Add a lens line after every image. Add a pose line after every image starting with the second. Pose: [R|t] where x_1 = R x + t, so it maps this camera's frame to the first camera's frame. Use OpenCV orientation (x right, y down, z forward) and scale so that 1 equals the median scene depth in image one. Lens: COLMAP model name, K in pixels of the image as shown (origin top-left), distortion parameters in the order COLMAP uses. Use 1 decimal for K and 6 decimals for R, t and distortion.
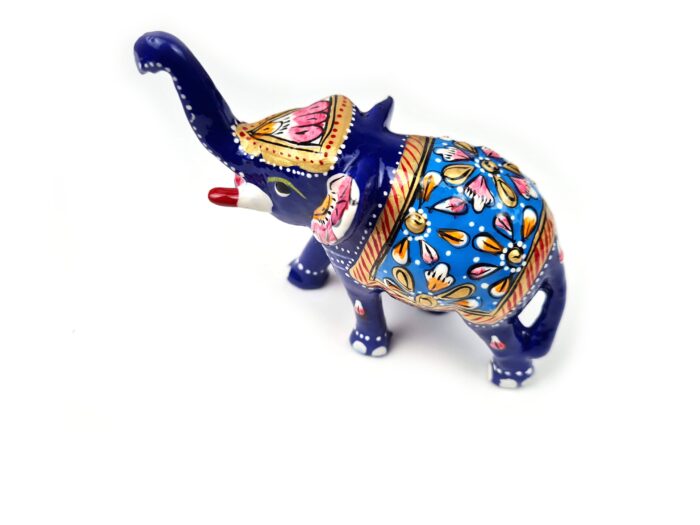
lens RADIAL K [[574.4, 0, 350.0], [0, 574.4, 262.5], [0, 0, 1]] dist [-0.080553, 0.002702]
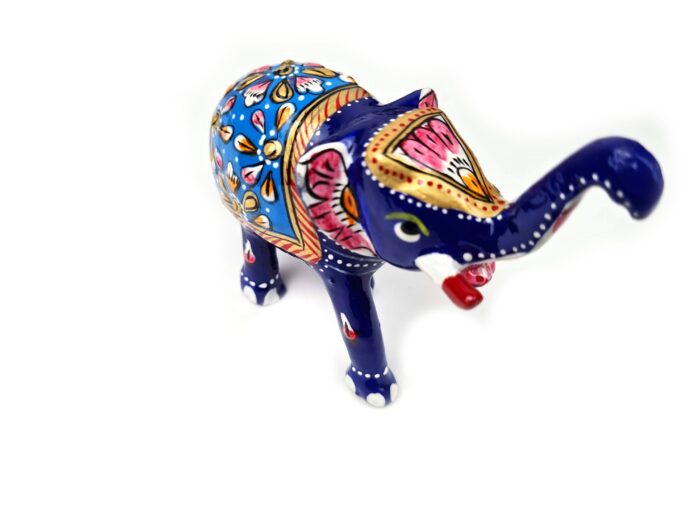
lens RADIAL K [[574.4, 0, 350.0], [0, 574.4, 262.5], [0, 0, 1]] dist [-0.080553, 0.002702]
pose [[-0.859856, -0.450354, 0.240476, -0.253603], [0.291969, -0.047377, 0.955254, -1.123113], [-0.418809, 0.891592, 0.172227, 1.089565]]
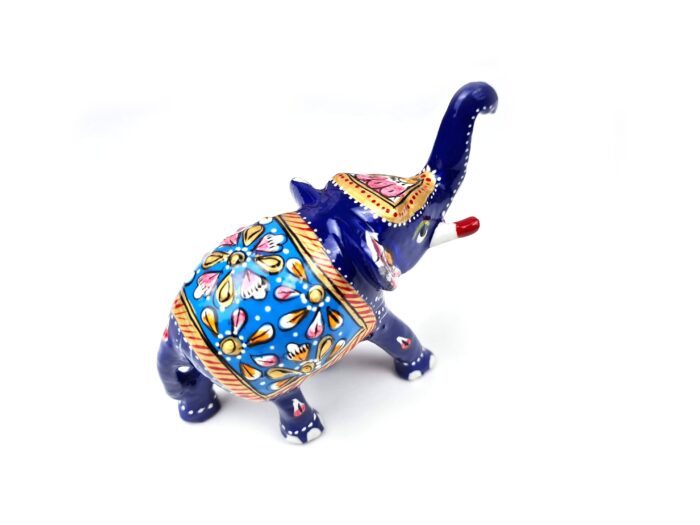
lens RADIAL K [[574.4, 0, 350.0], [0, 574.4, 262.5], [0, 0, 1]] dist [-0.080553, 0.002702]
pose [[-0.698273, 0.489824, -0.522004, 0.665410], [-0.527201, 0.141387, 0.837896, -1.186246], [0.484226, 0.860280, 0.159509, 0.946005]]
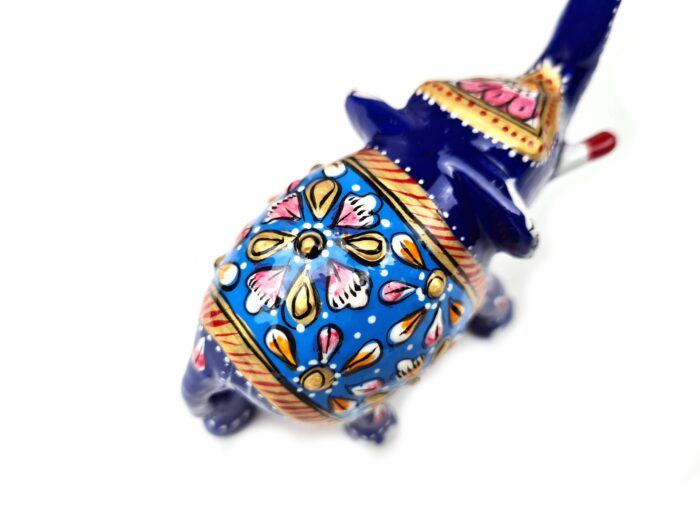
lens RADIAL K [[574.4, 0, 350.0], [0, 574.4, 262.5], [0, 0, 1]] dist [-0.080553, 0.002702]
pose [[-0.583461, 0.662741, -0.469412, 0.548984], [-0.620022, 0.009817, 0.784523, -0.724439], [0.524544, 0.748784, 0.405186, 0.778659]]
